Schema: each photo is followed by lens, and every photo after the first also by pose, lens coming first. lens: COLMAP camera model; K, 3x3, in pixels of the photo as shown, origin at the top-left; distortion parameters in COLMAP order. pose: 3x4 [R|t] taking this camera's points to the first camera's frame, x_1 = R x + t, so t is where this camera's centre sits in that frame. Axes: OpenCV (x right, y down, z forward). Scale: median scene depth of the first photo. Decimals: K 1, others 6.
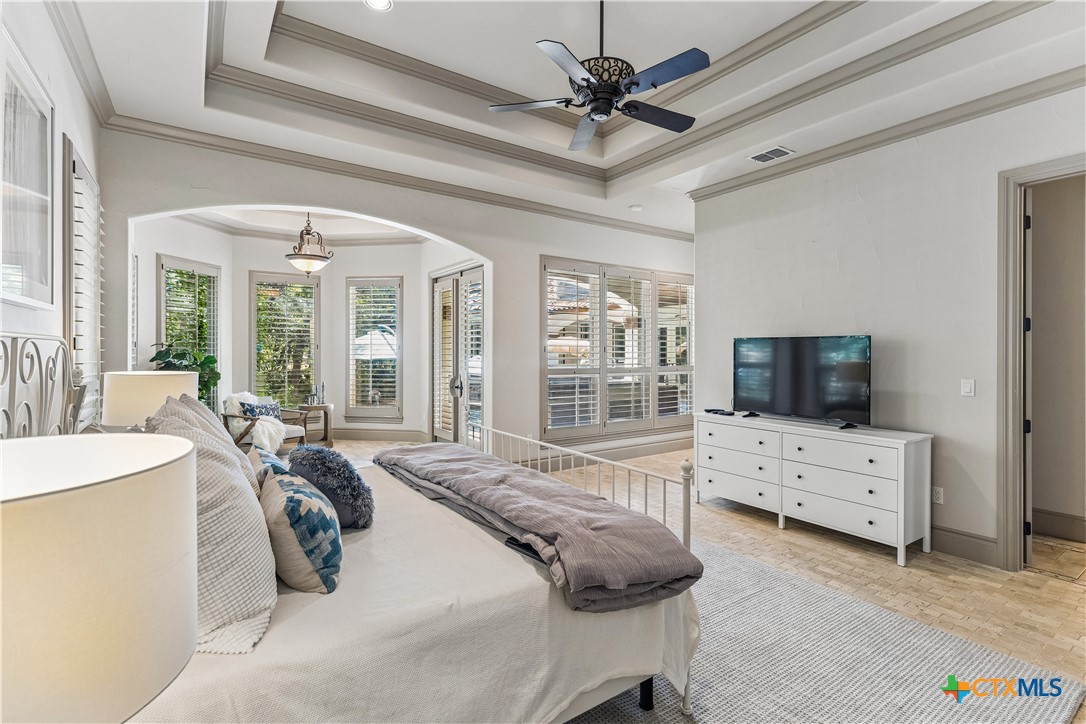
lens RADIAL K [[504.5, 0, 543.9], [0, 504.5, 355.6], [0, 0, 1]] dist [0.004655, -0.001514]
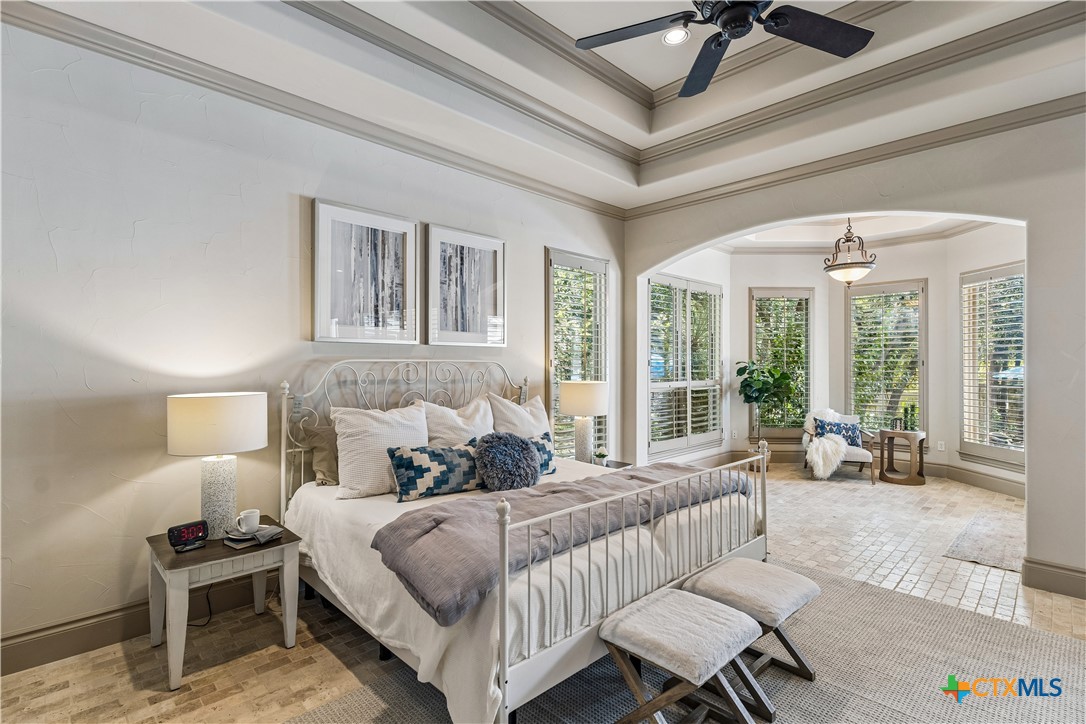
lens RADIAL K [[525.4, 0, 544.2], [0, 525.4, 361.6], [0, 0, 1]] dist [0.000577, -0.001469]
pose [[0.173285, -0.009676, -0.984824, 0.377928], [-0.013801, 0.999830, -0.012252, -0.001048], [0.984775, 0.015715, 0.173122, 0.288049]]
